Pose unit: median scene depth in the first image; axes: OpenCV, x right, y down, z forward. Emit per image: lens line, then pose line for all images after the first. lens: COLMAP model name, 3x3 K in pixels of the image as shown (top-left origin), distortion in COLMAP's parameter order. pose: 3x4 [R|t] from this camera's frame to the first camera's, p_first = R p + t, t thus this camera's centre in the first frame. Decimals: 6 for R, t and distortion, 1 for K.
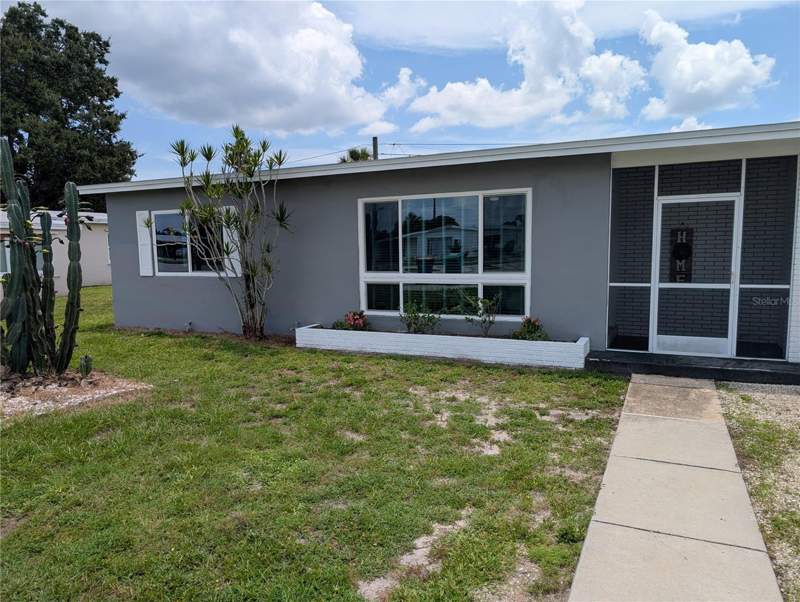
lens RADIAL K [[582.2, 0, 396.5], [0, 582.2, 311.9], [0, 0, 1]] dist [0.025974, 0.001034]
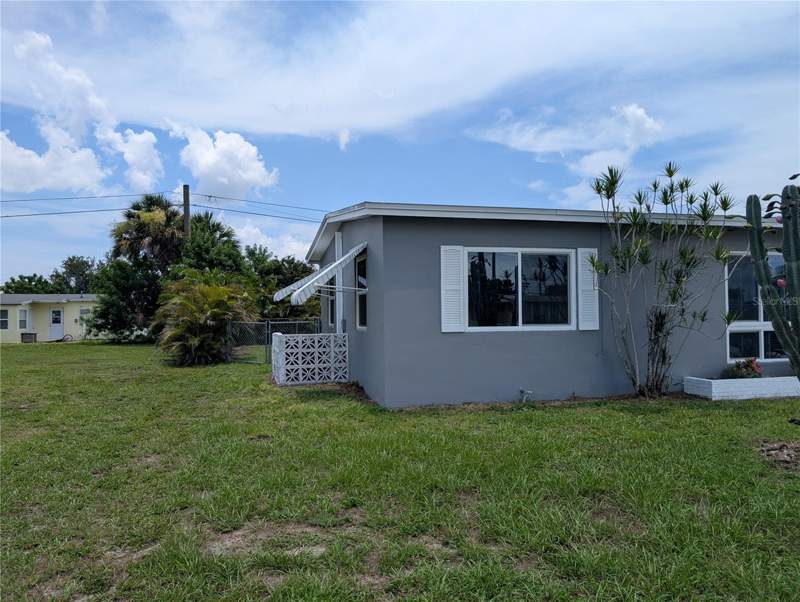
lens RADIAL K [[559.8, 0, 400.0], [0, 559.8, 301.0], [0, 0, 1]] dist [0.052825, 0.002797]
pose [[0.748507, 0.022870, 0.662733, -1.282258], [0.071662, 0.990763, -0.115126, -0.032476], [-0.659244, 0.133665, 0.739954, 0.691243]]
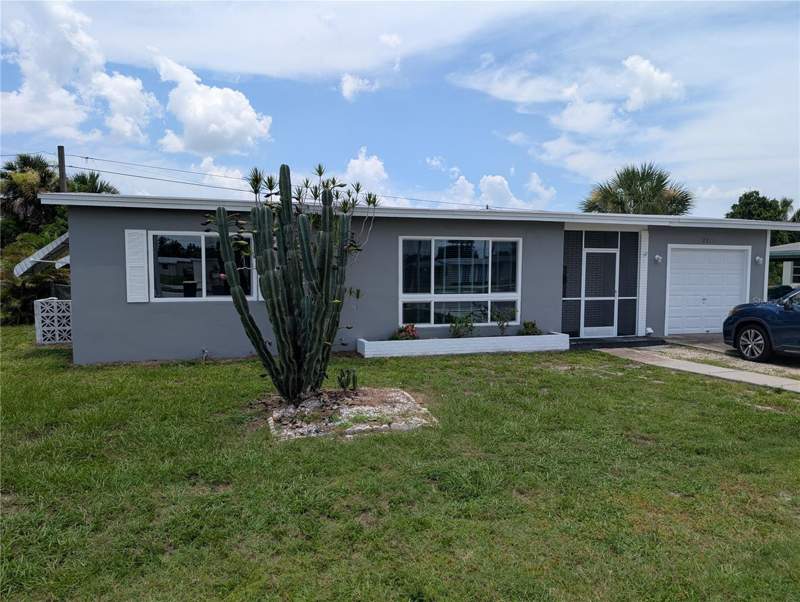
lens RADIAL K [[582.2, 0, 396.5], [0, 582.2, 311.9], [0, 0, 1]] dist [0.025974, 0.001034]
pose [[0.730376, -0.031181, 0.682334, -1.013947], [0.062613, 0.997808, -0.021425, -0.003562], [-0.680170, 0.058371, 0.730727, 0.099491]]
